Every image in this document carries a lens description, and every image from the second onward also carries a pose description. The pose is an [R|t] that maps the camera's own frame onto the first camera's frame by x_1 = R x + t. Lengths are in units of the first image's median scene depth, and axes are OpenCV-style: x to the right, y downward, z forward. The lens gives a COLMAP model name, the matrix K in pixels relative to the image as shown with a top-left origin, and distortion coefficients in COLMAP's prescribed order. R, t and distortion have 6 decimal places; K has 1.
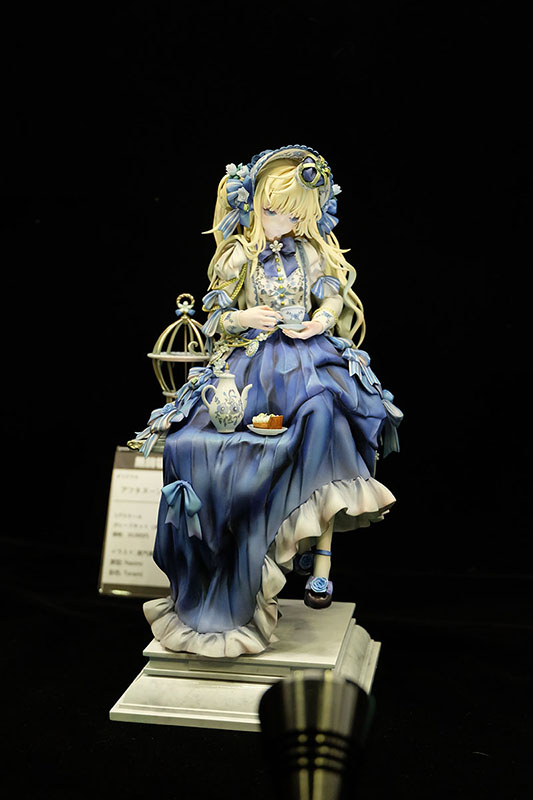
lens RADIAL K [[1046.1, 0, 269.4], [0, 1046.1, 399.4], [0, 0, 1]] dist [-0.126433, 0.000000]
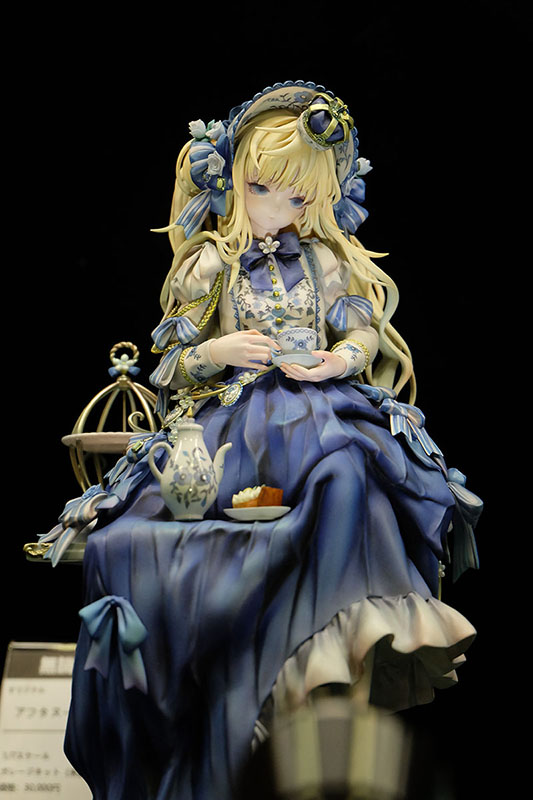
lens RADIAL K [[1672.9, 0, 266.5], [0, 1672.9, 398.6], [0, 0, 1]] dist [-0.023294, 0.000000]
pose [[0.999932, -0.011631, -0.000677, 0.004602], [0.011174, 0.973857, -0.226887, 0.174170], [0.003298, 0.226864, 0.973921, 0.045700]]
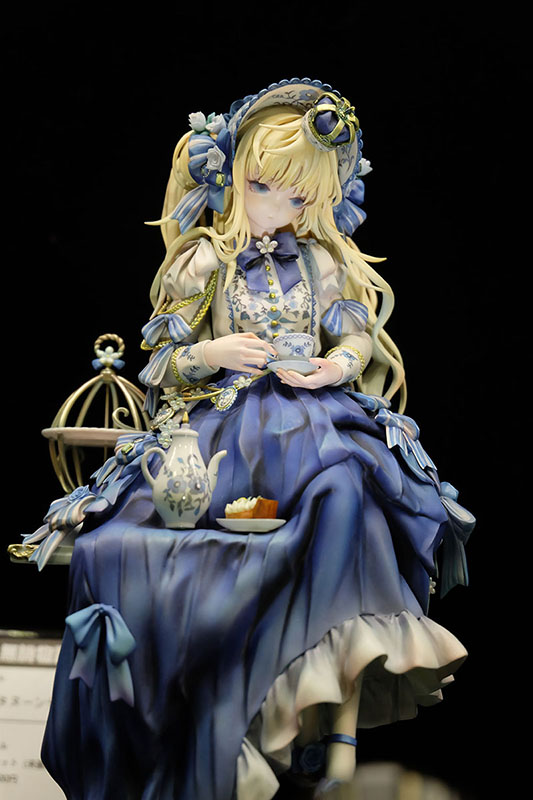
lens RADIAL K [[1672.9, 0, 263.0], [0, 1672.9, 397.9], [0, 0, 1]] dist [-0.023294, 0.000000]
pose [[0.998447, 0.031853, 0.045699, -0.038483], [-0.022042, 0.979334, -0.201043, 0.141226], [-0.051159, 0.199724, 0.978516, 0.060730]]
